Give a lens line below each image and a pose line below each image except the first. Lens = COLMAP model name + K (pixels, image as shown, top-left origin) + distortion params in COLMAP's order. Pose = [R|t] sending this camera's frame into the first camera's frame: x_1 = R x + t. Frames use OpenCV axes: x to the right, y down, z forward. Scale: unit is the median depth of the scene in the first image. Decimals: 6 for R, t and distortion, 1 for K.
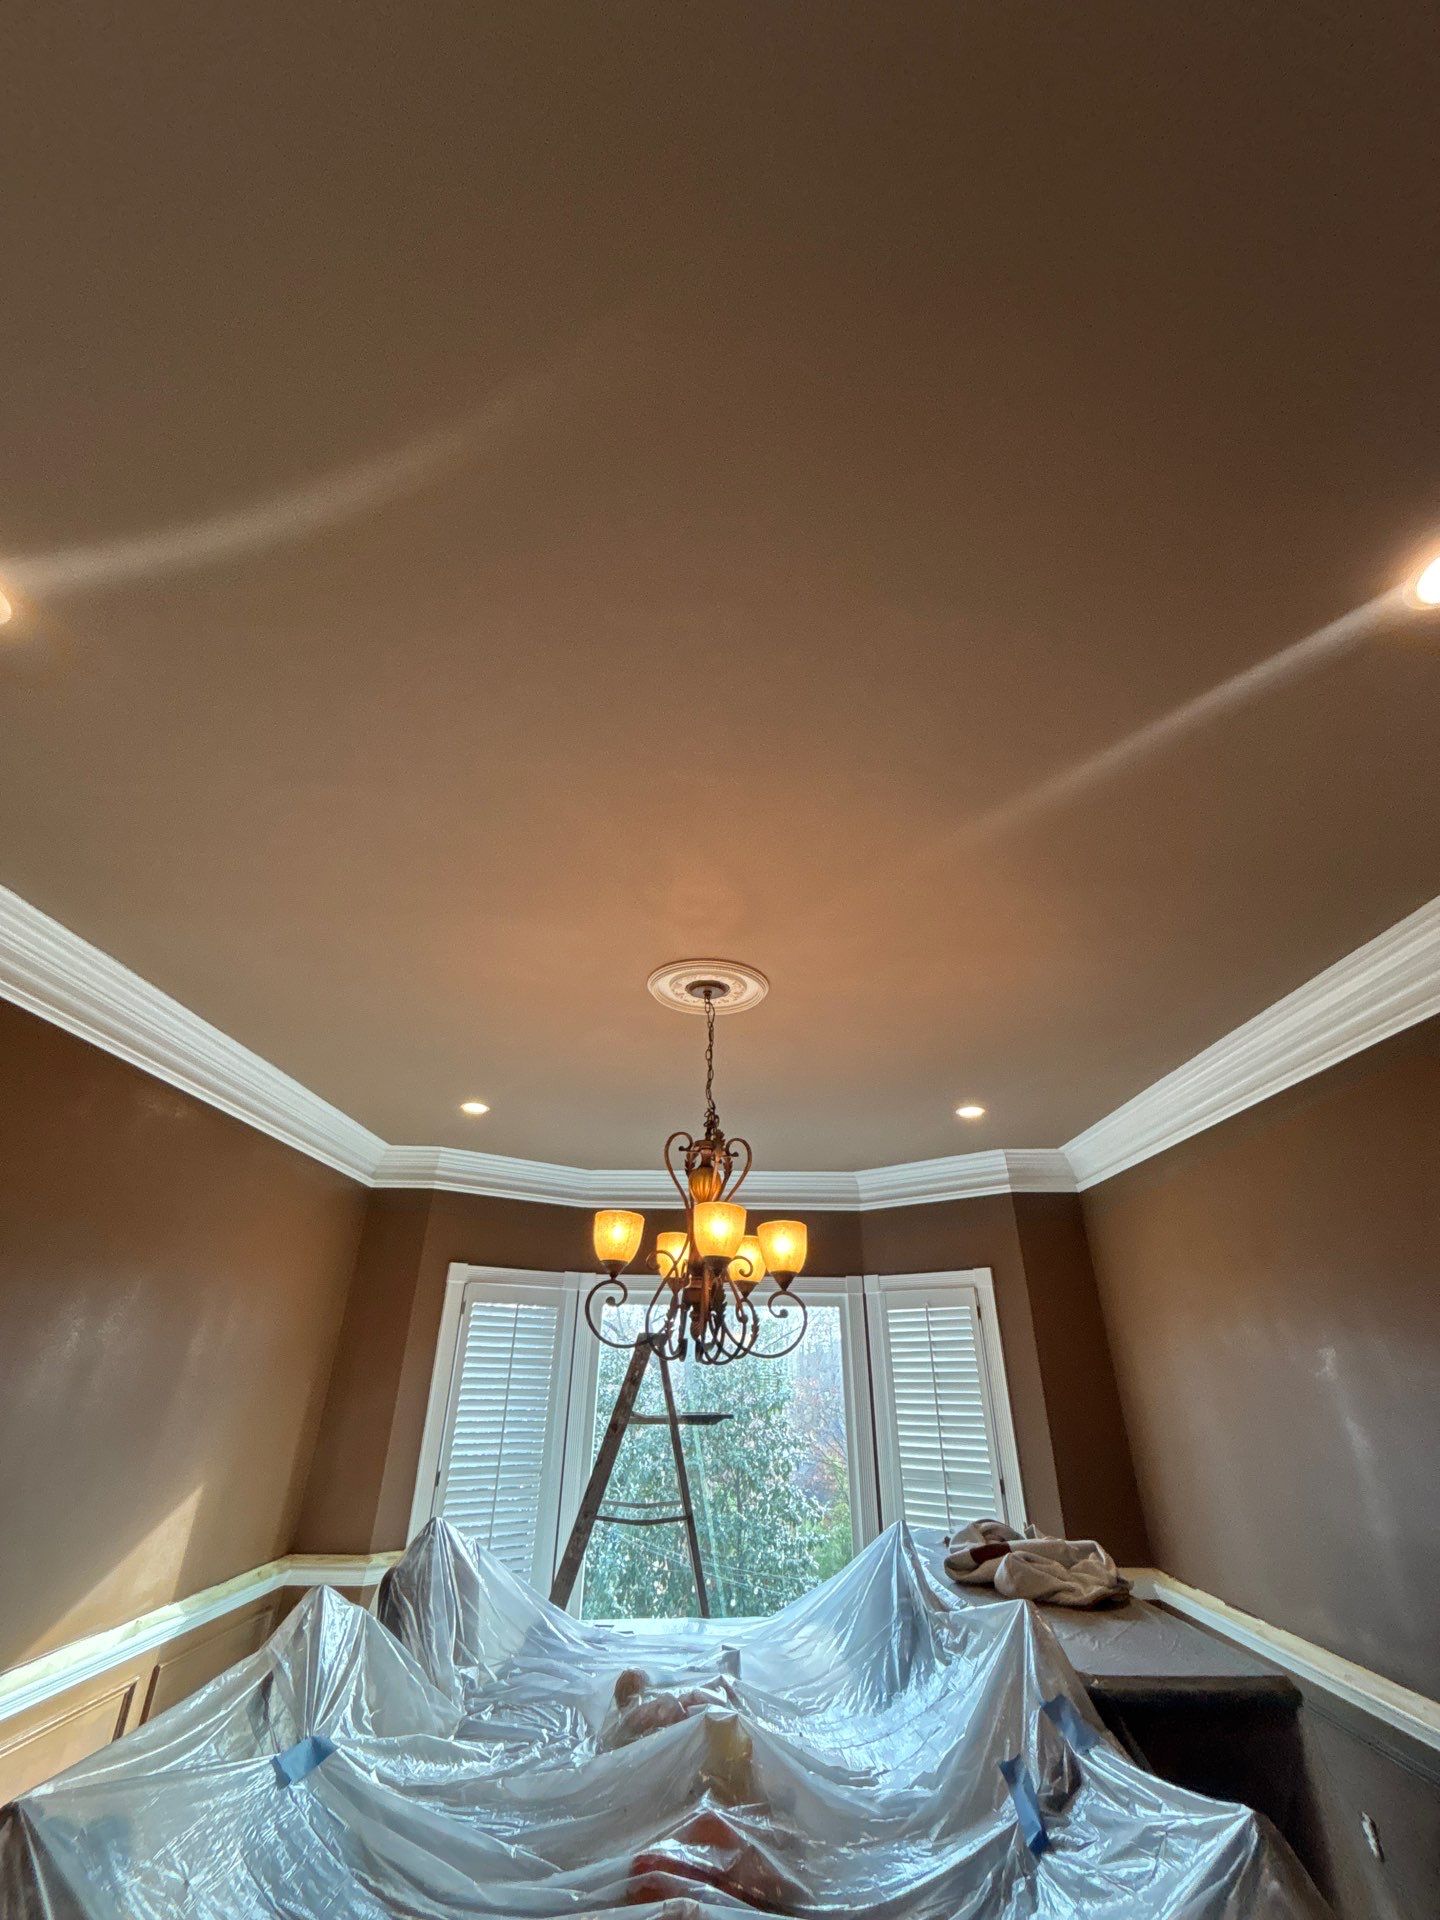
lens RADIAL K [[771.7, 0, 720.0], [0, 771.7, 960.0], [0, 0, 1]] dist [-0.004305, 0.000416]
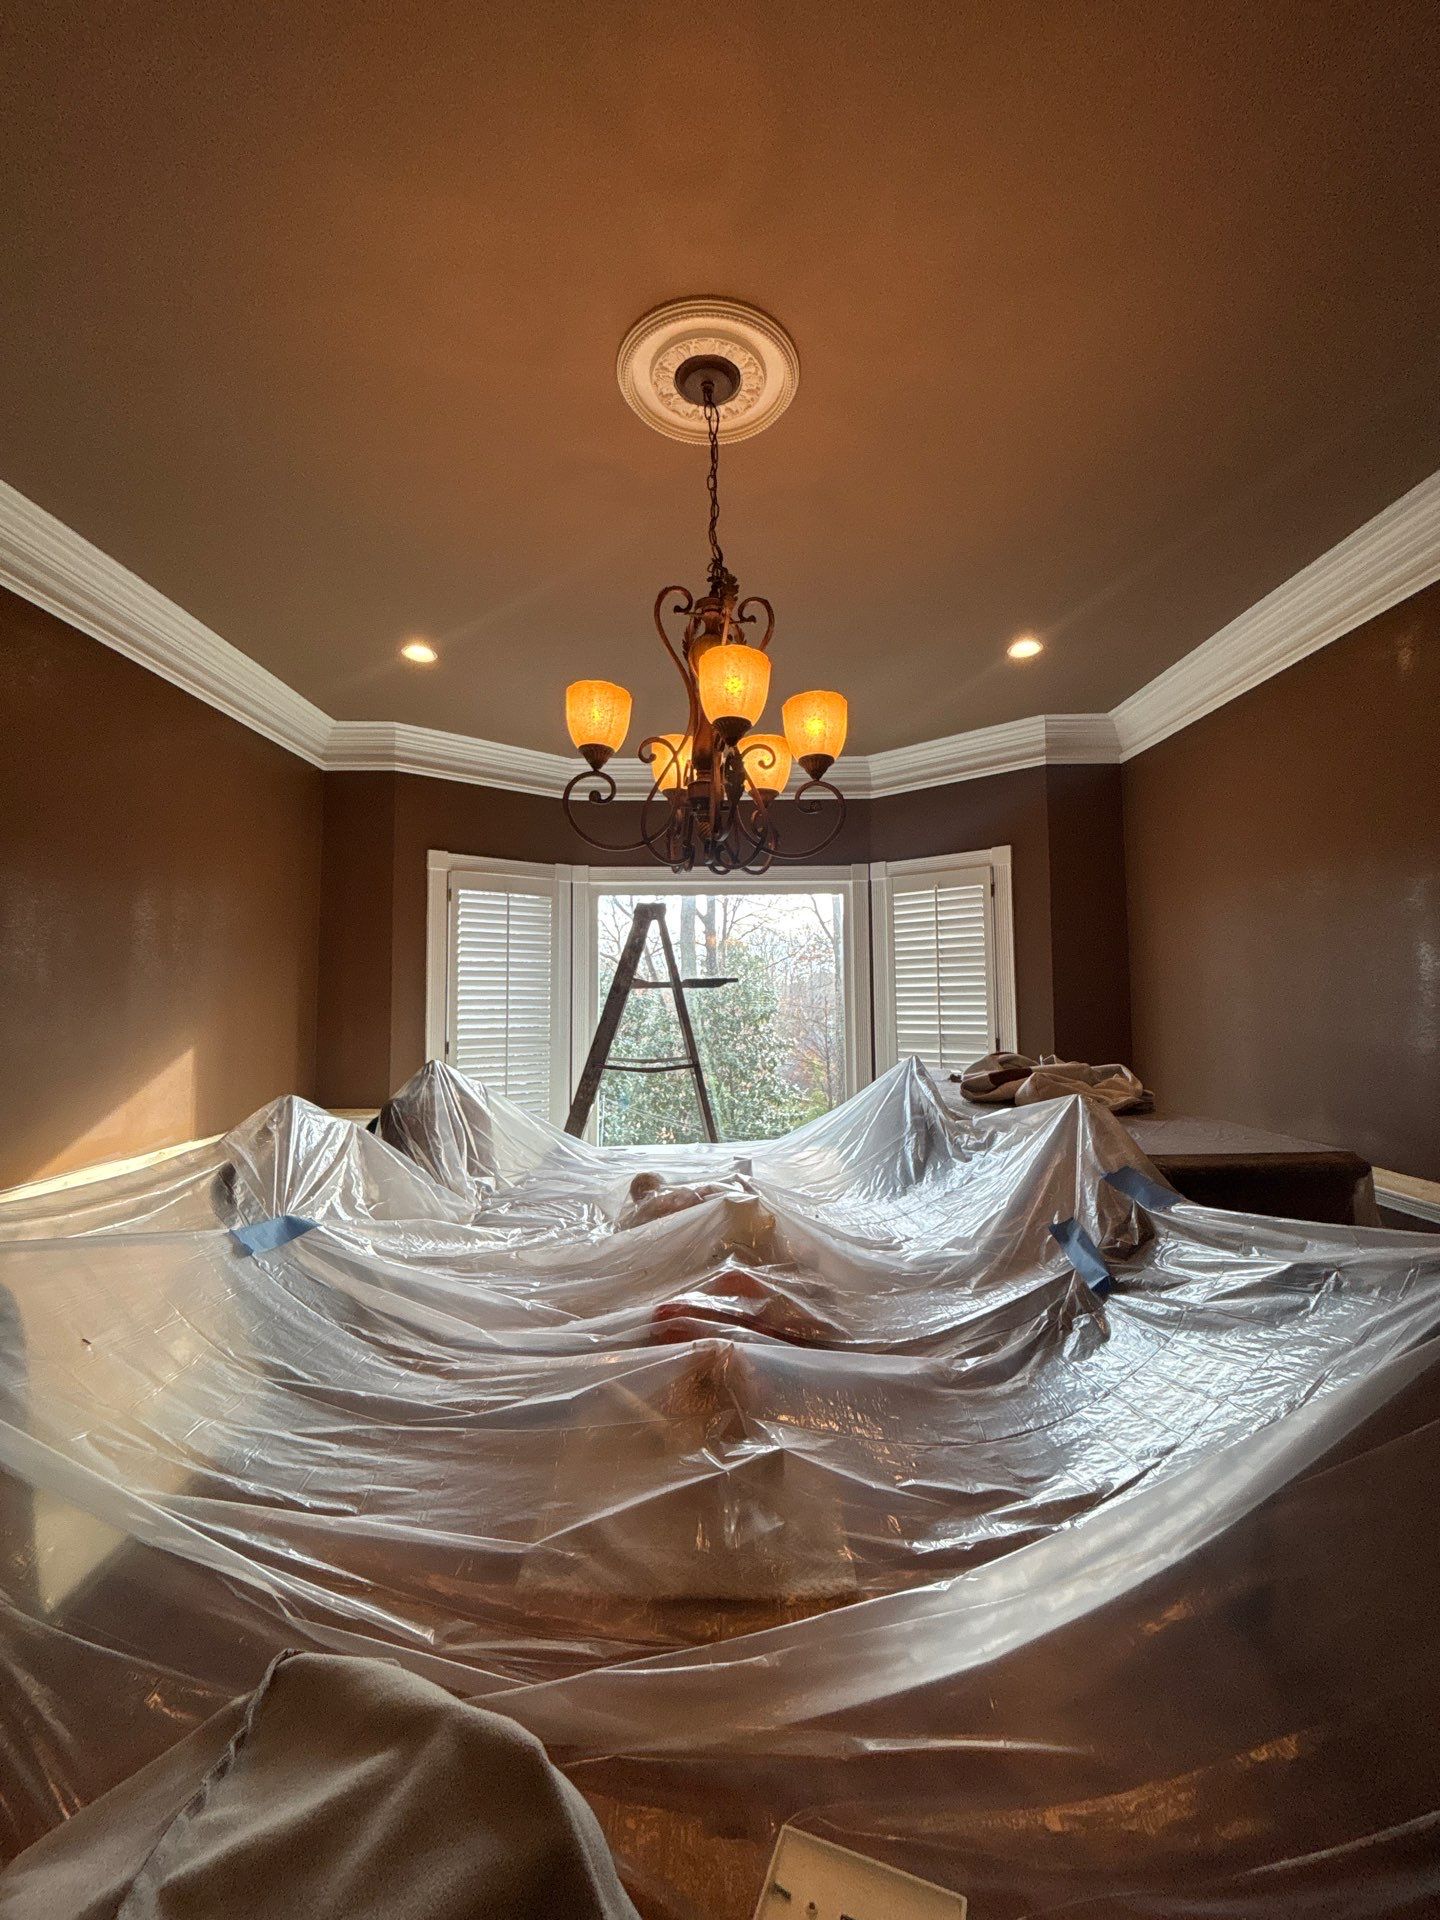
lens RADIAL K [[767.7, 0, 718.3], [0, 767.7, 956.4], [0, 0, 1]] dist [-0.001868, 0.000096]
pose [[0.999831, -0.015873, 0.009241, -0.024708], [0.010545, 0.908017, 0.418800, 0.247252], [-0.015038, -0.418632, 0.908031, 0.208197]]
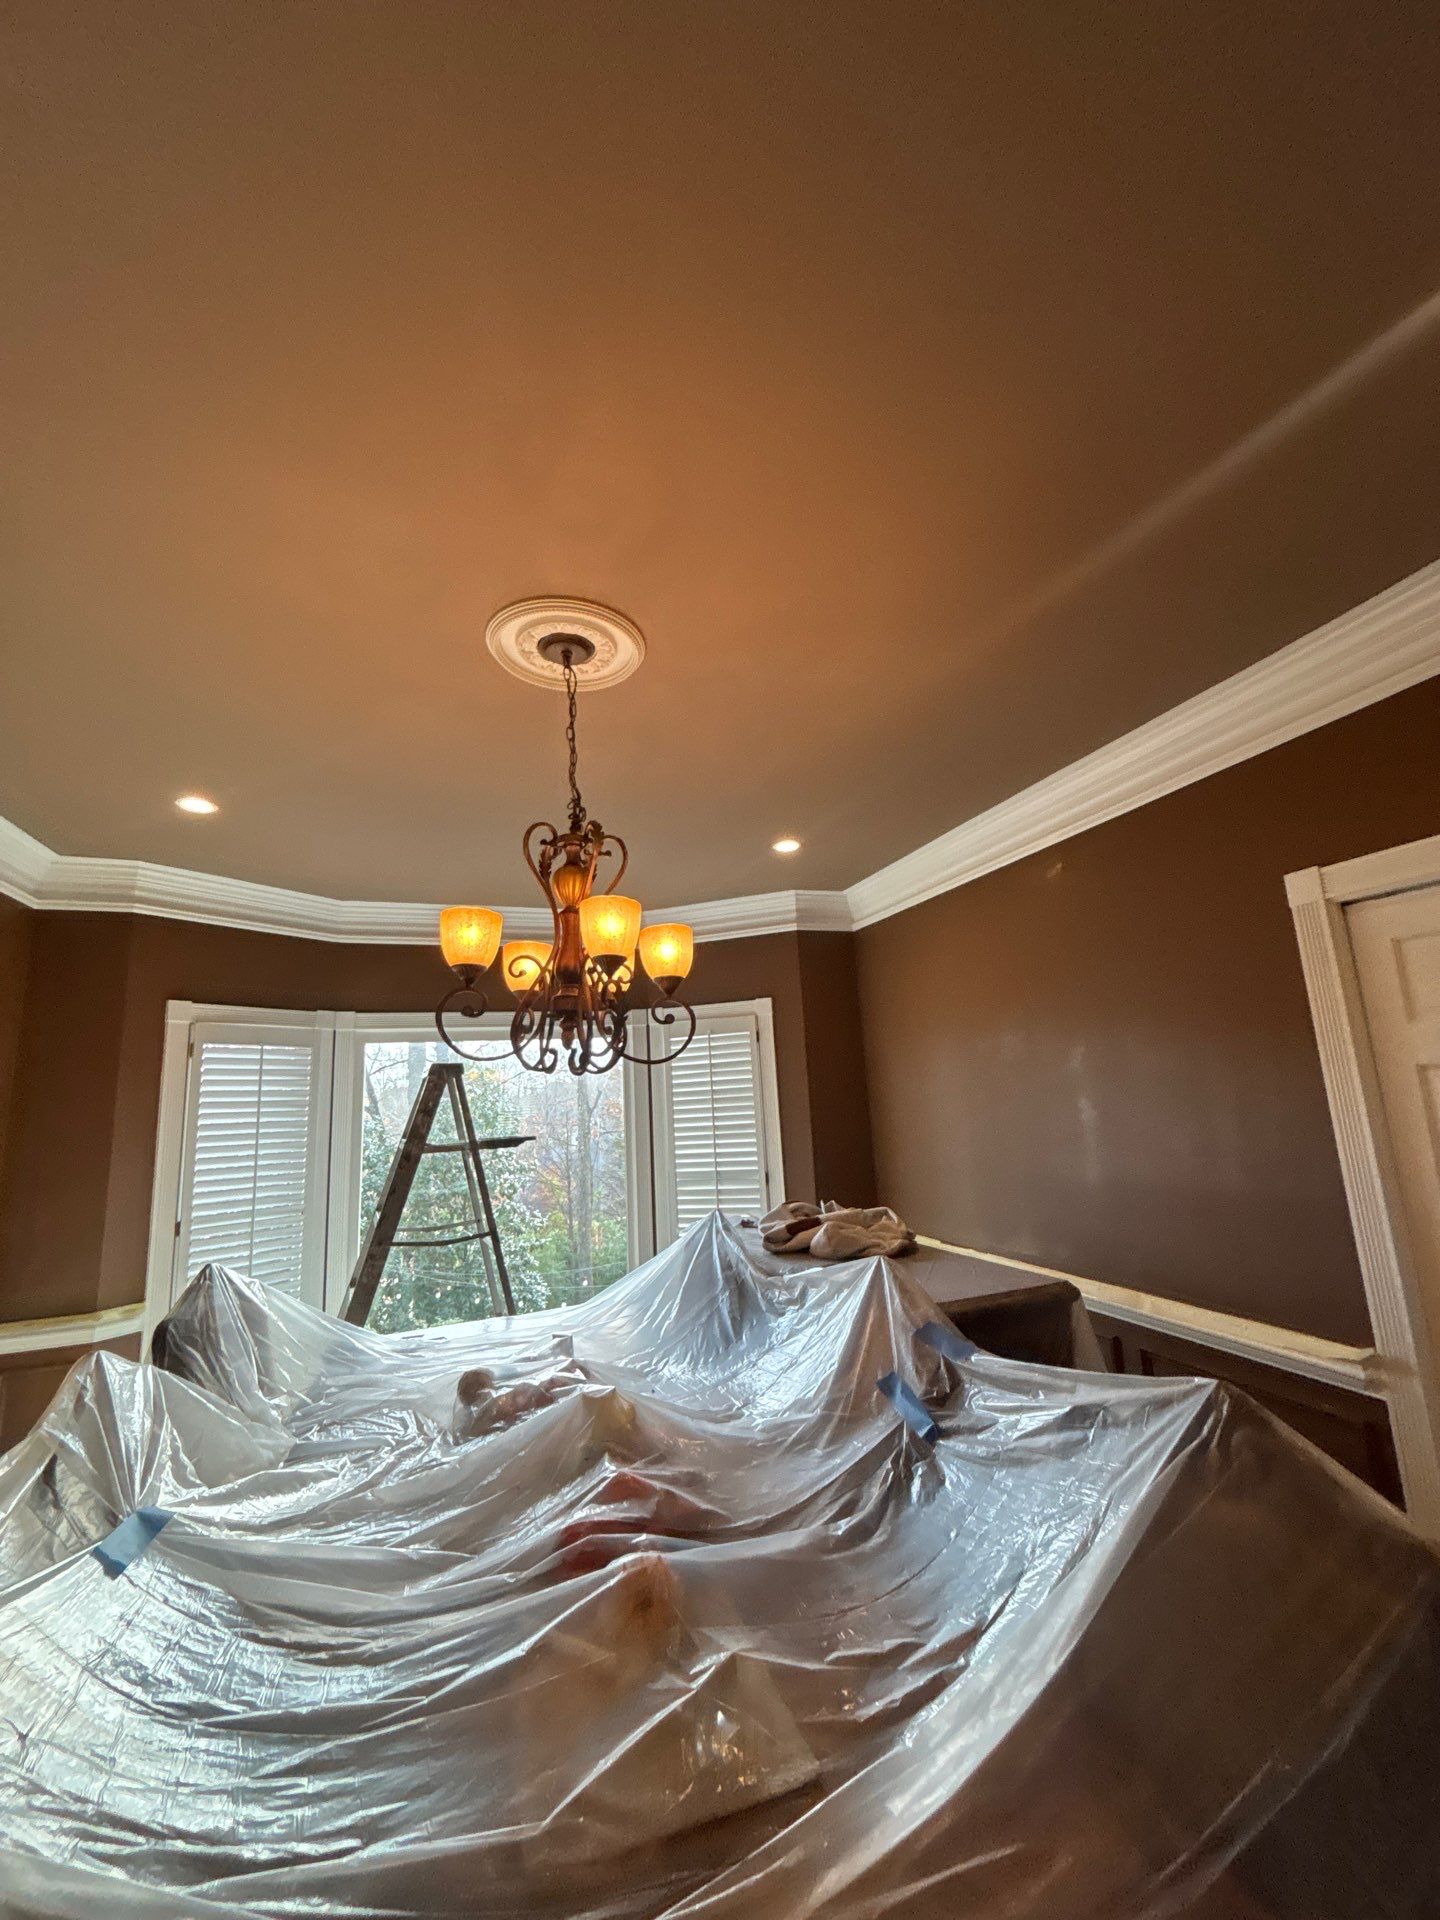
lens RADIAL K [[771.8, 0, 710.9], [0, 771.8, 958.0], [0, 0, 1]] dist [-0.008260, 0.004327]
pose [[0.940778, 0.006863, 0.338954, -0.163286], [-0.105389, 0.956181, 0.273150, 0.126451], [-0.322227, -0.292696, 0.900277, 0.175587]]
